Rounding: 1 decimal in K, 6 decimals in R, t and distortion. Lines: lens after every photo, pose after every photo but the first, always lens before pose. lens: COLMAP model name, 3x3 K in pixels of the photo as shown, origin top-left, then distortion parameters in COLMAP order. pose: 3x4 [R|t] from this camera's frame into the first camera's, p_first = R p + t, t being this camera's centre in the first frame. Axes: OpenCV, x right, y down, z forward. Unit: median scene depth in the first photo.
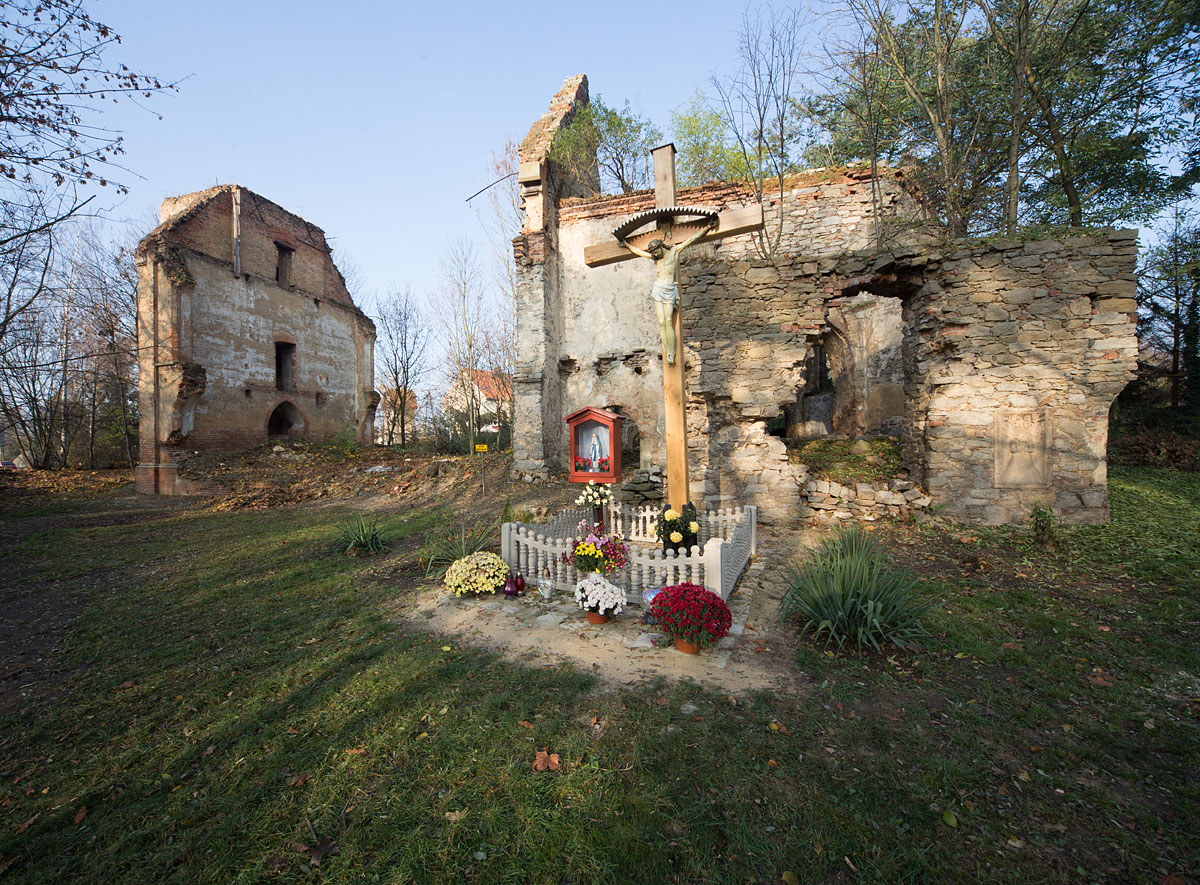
lens RADIAL K [[456.0, 0, 561.7], [0, 456.0, 444.2], [0, 0, 1]] dist [-0.013003, -0.000054]
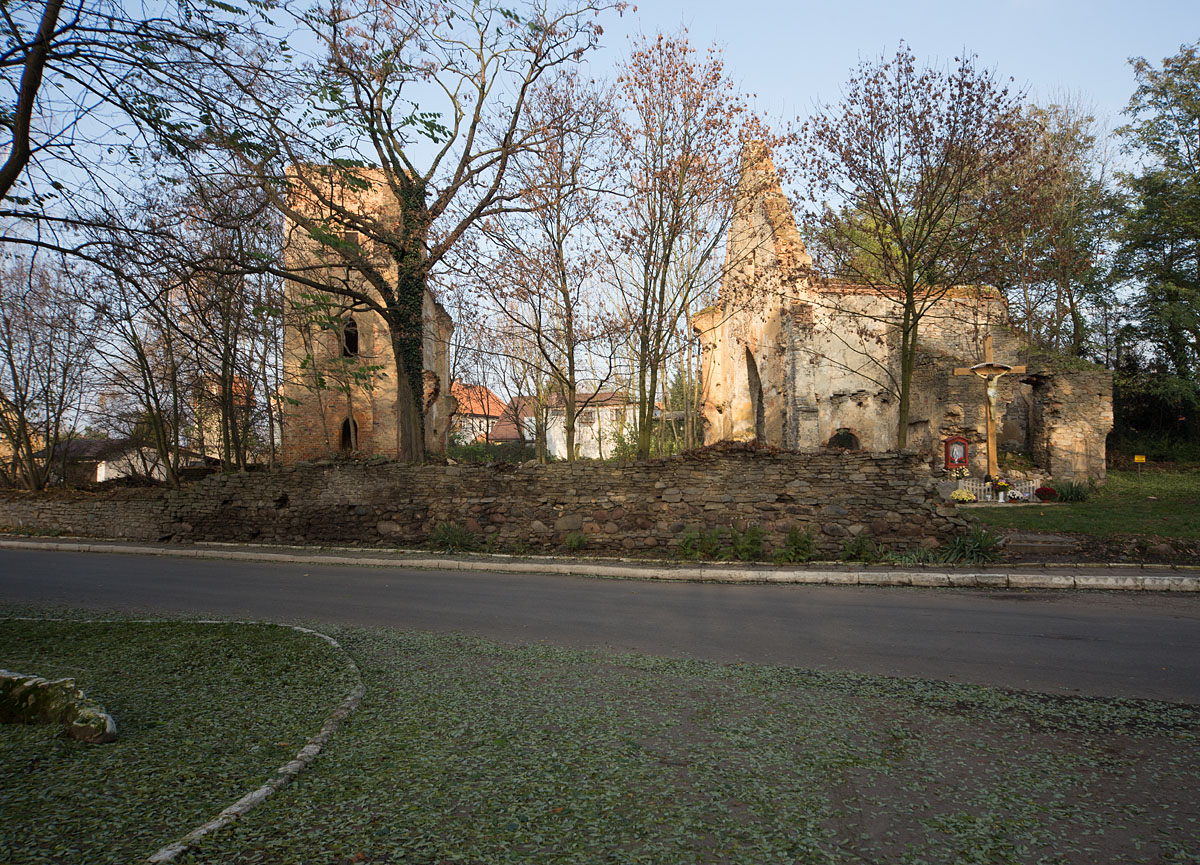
lens RADIAL K [[811.8, 0, 648.9], [0, 811.8, 434.0], [0, 0, 1]] dist [-0.008447, -0.003568]
pose [[0.906847, 0.019847, 0.420993, -2.792146], [0.001330, 0.998751, -0.049950, 0.104495], [-0.421459, 0.045857, 0.905687, -1.886221]]
